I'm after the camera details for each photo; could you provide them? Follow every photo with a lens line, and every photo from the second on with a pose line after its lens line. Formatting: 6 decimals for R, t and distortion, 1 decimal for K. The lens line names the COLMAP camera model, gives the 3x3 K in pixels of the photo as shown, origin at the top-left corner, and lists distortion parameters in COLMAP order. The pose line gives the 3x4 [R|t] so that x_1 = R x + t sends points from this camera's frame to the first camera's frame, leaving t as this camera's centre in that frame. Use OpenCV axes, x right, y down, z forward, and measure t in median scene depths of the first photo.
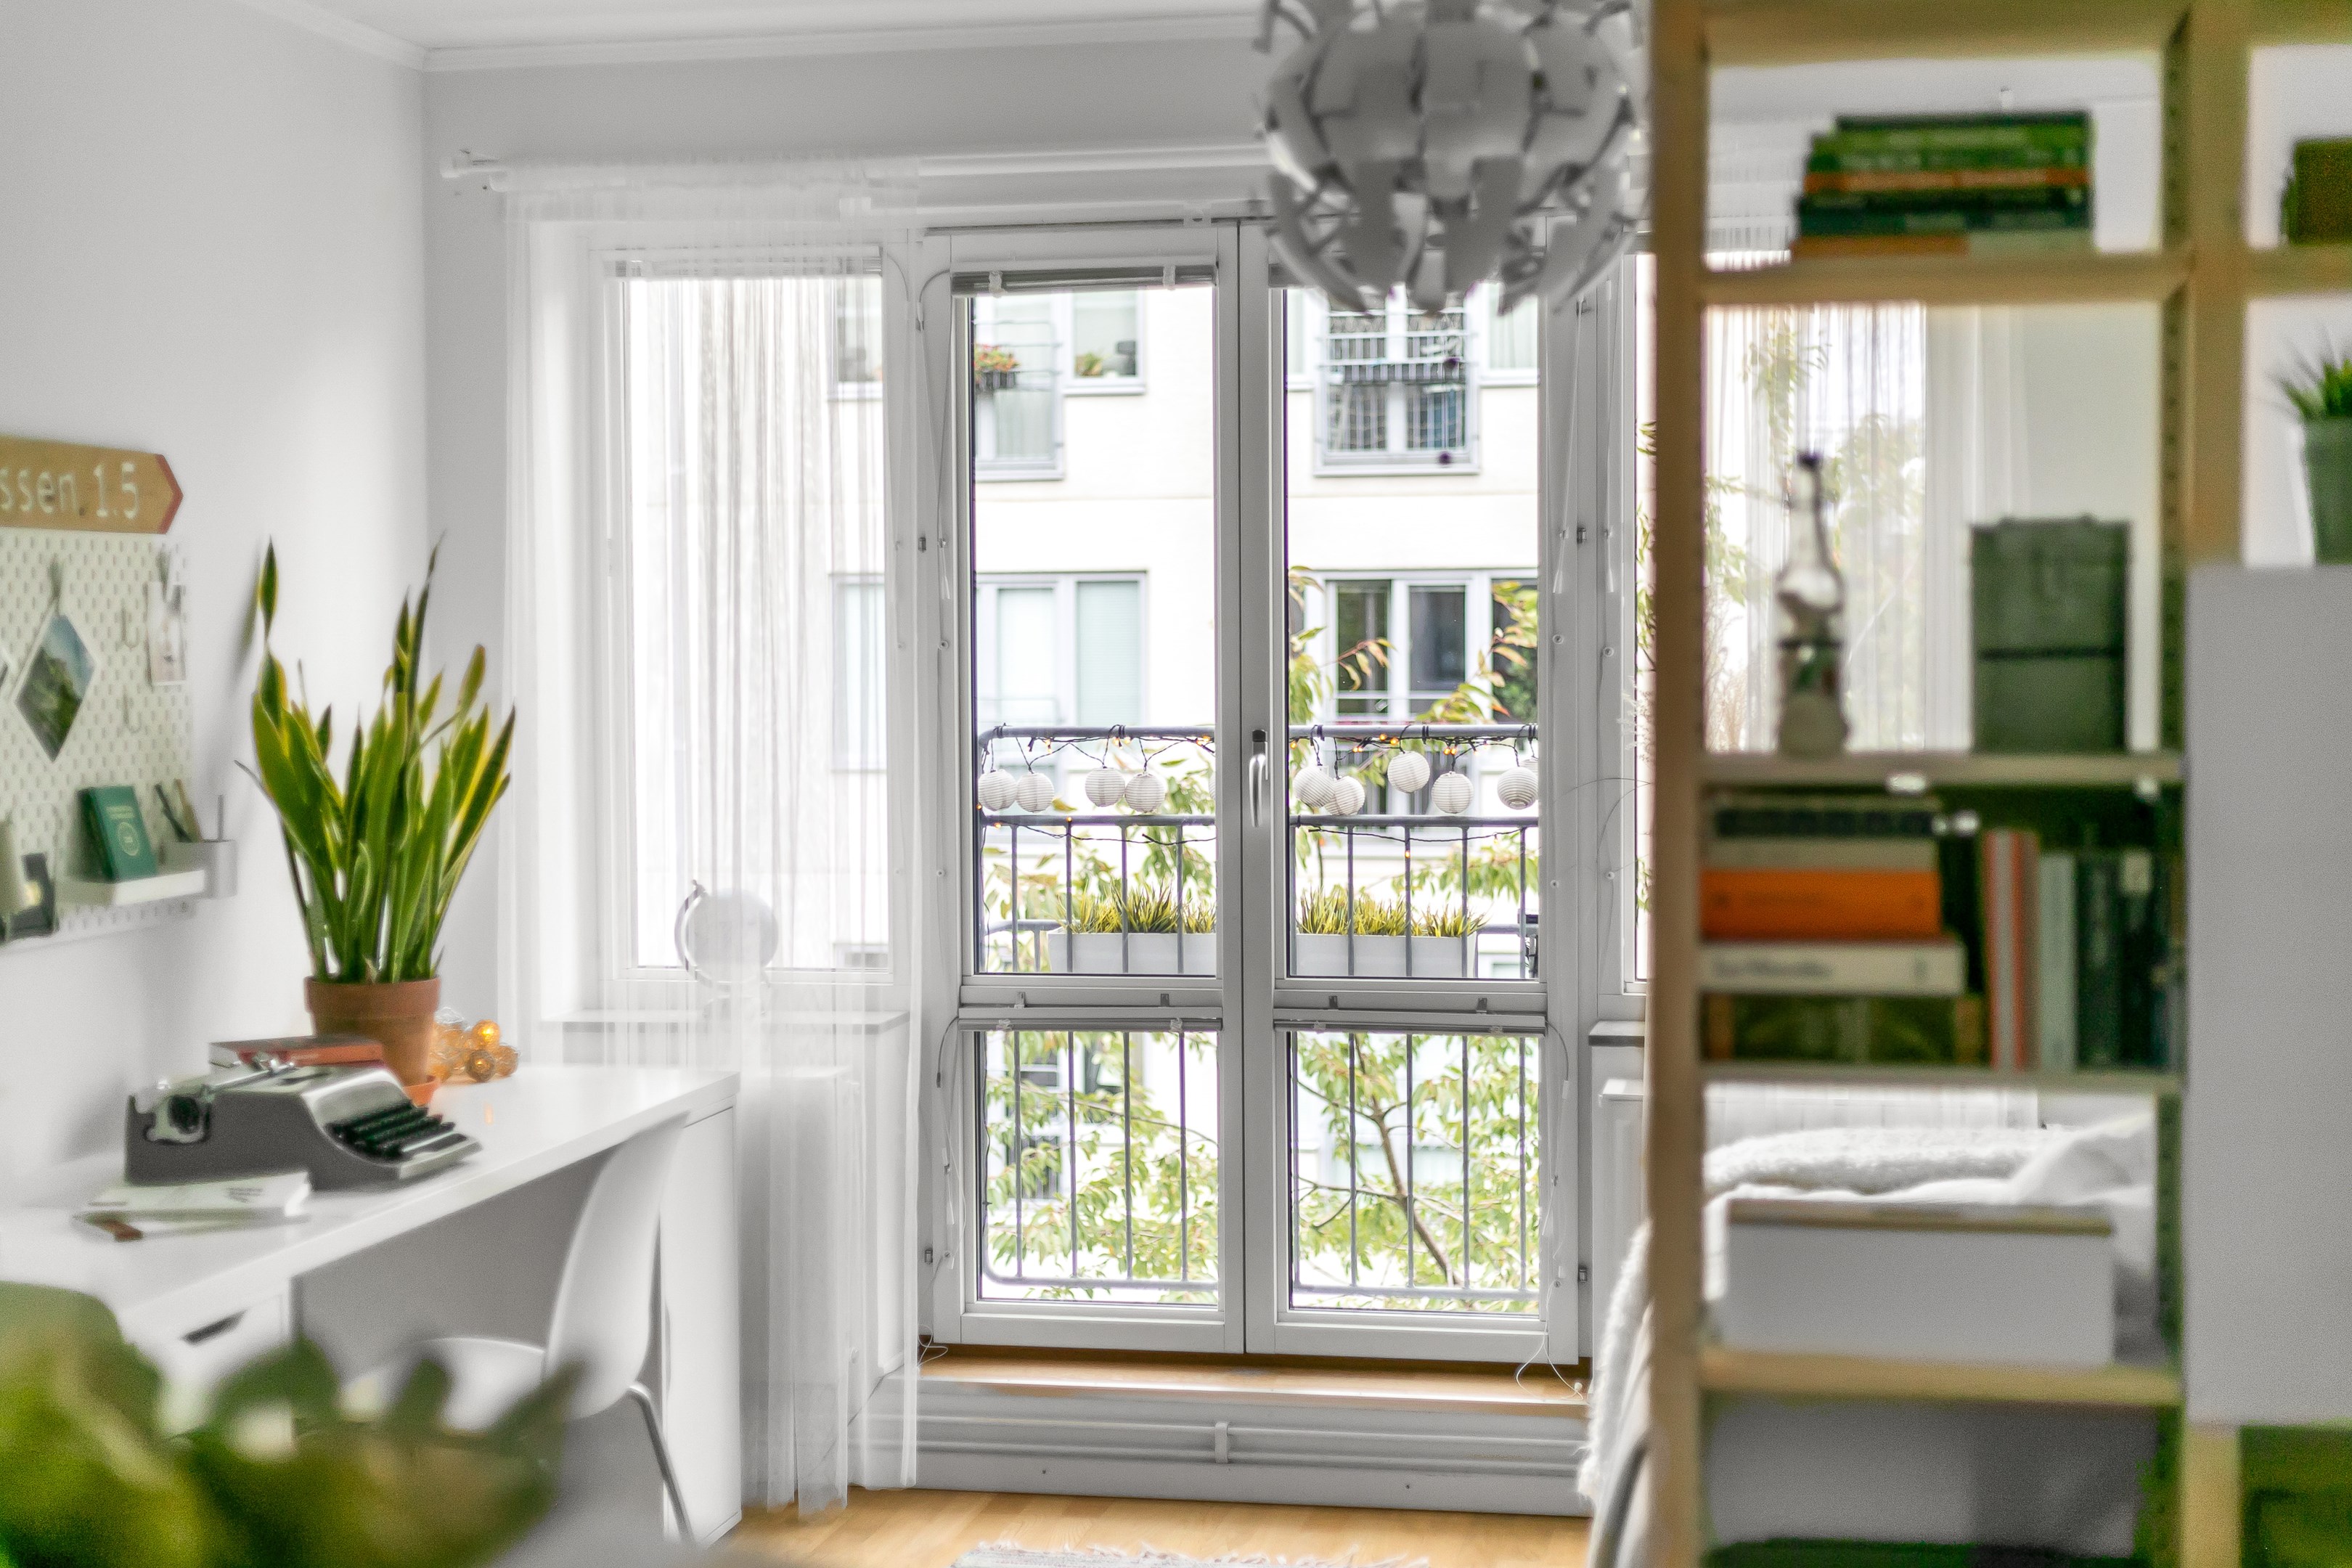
lens RADIAL K [[3439.1, 0, 1176.0], [0, 3439.1, 784.0], [0, 0, 1]] dist [0.026336, -0.012568]
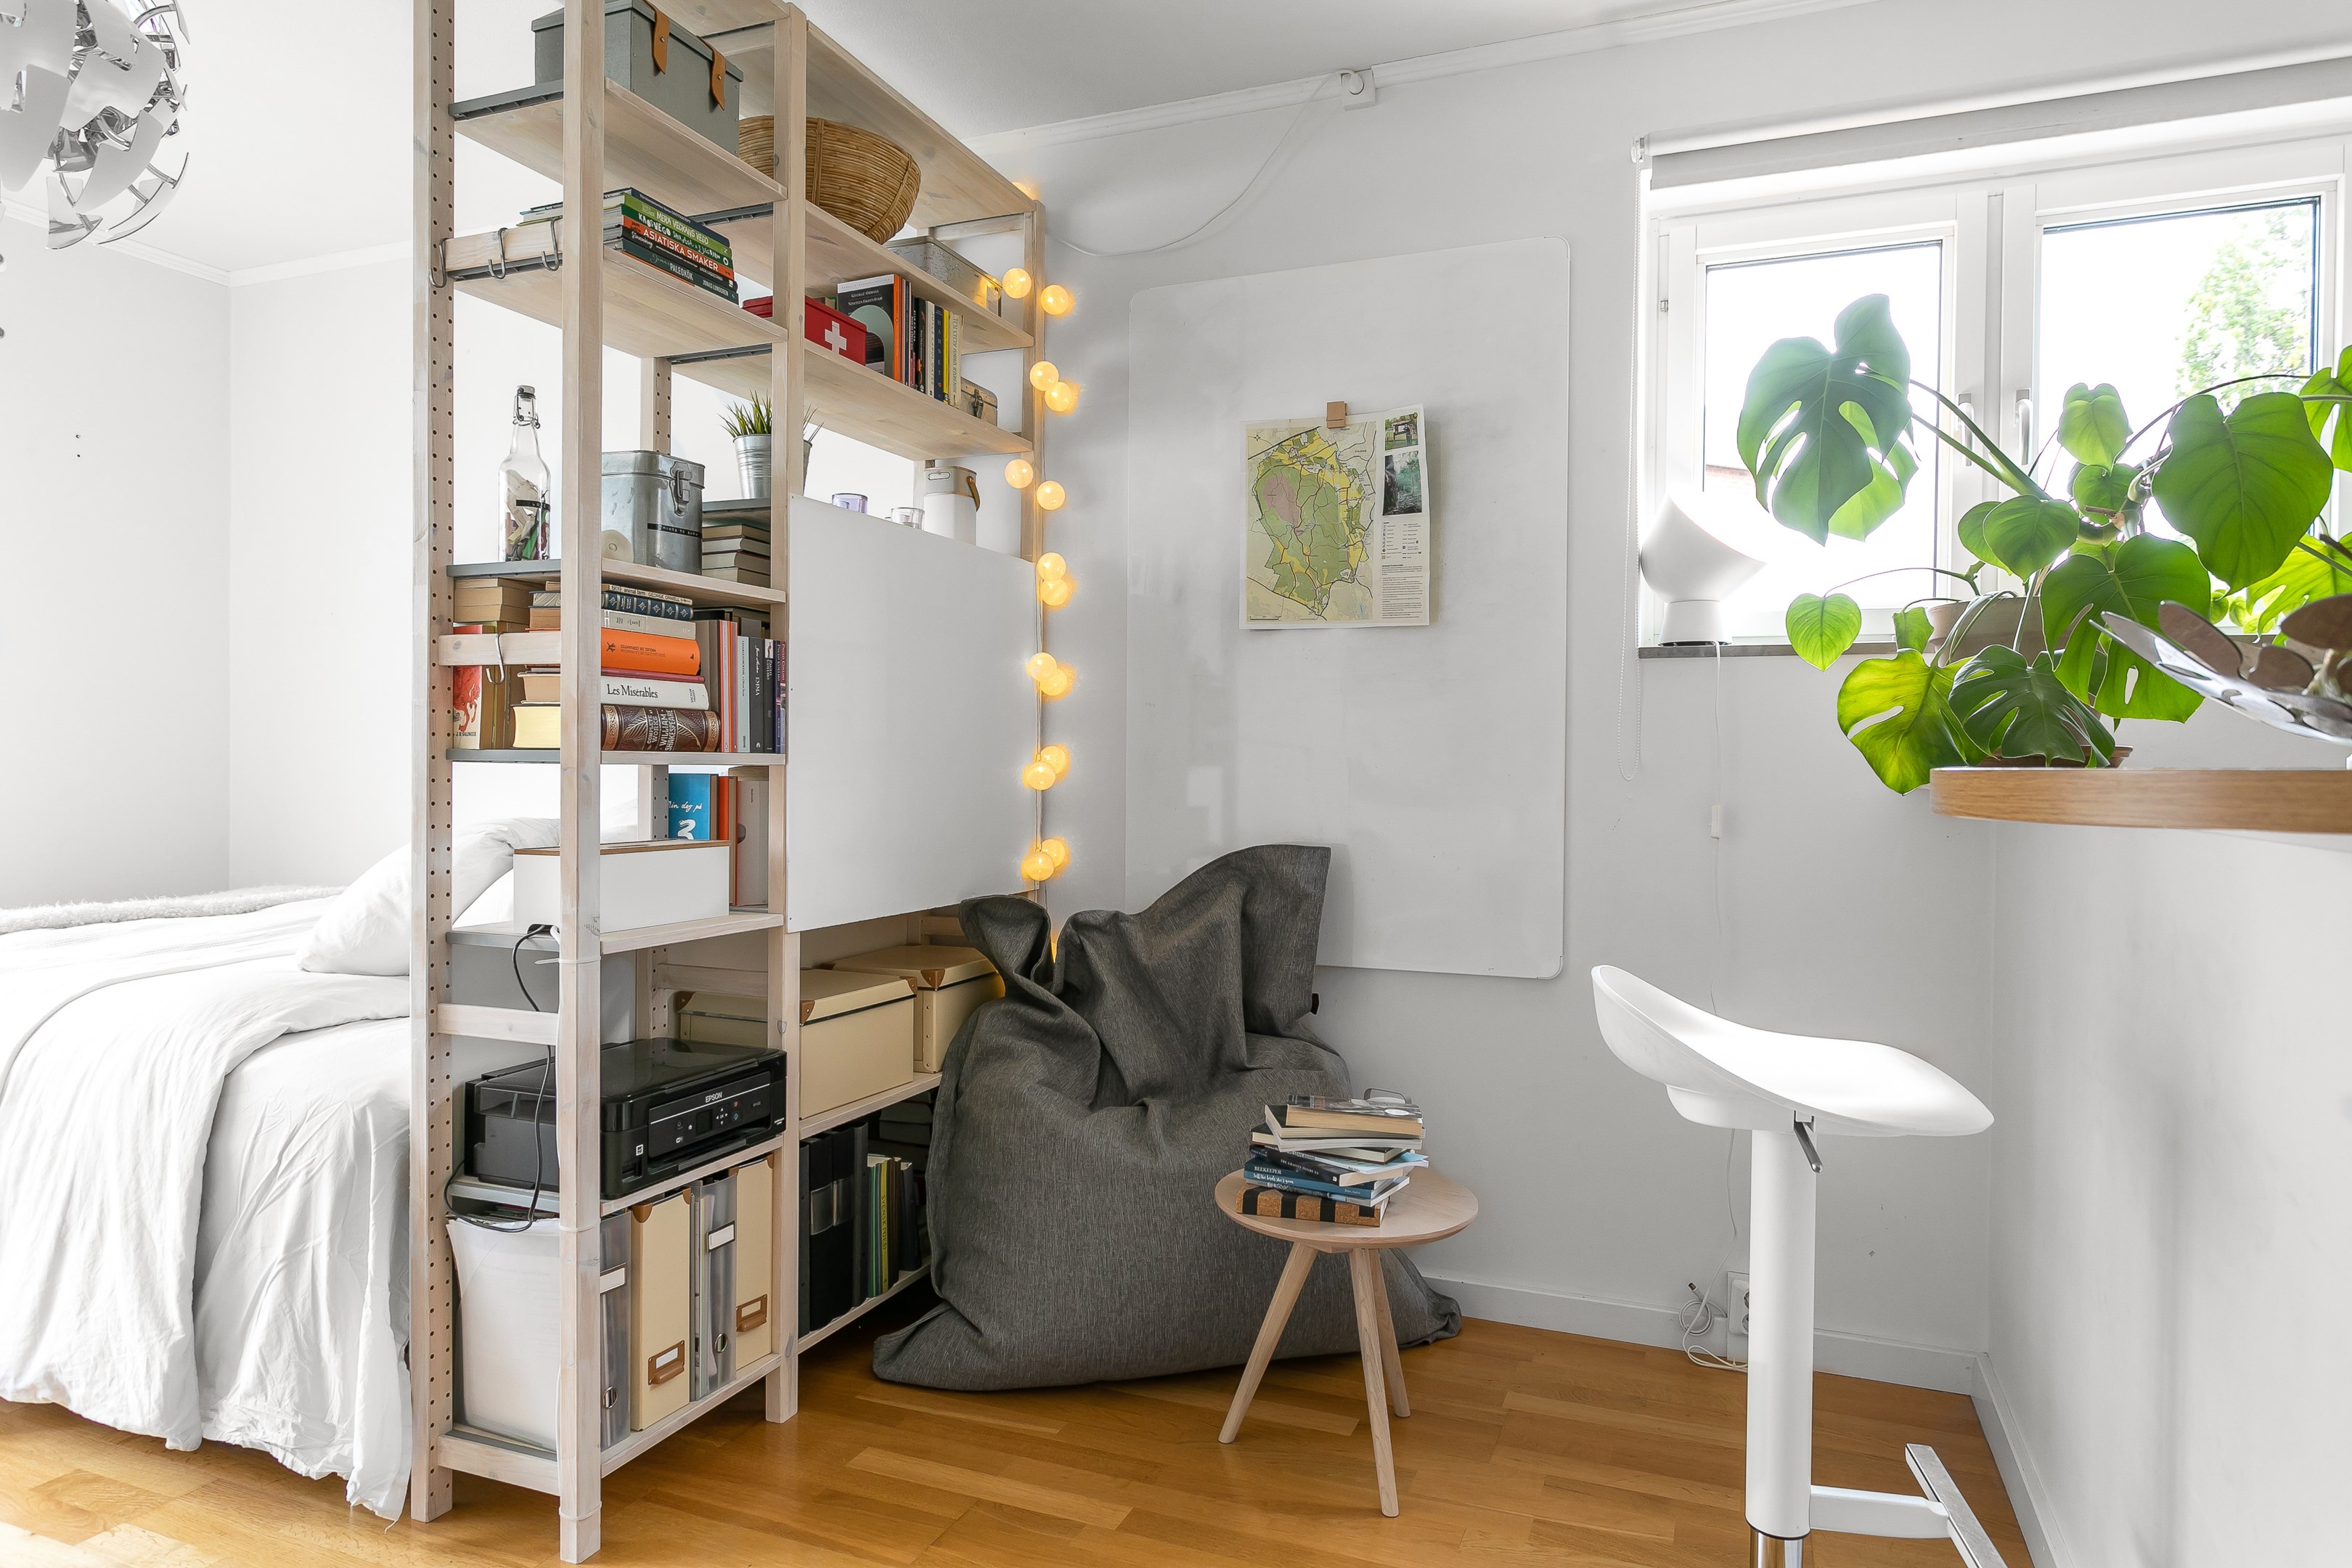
lens RADIAL K [[1415.4, 0, 1152.9], [0, 1415.4, 787.6], [0, 0, 1]] dist [-0.014472, 0.016595]
pose [[0.194413, -0.006463, 0.980898, -0.244986], [0.031594, 0.999501, 0.000324, 0.059671], [-0.980411, 0.030927, 0.194520, 0.351551]]
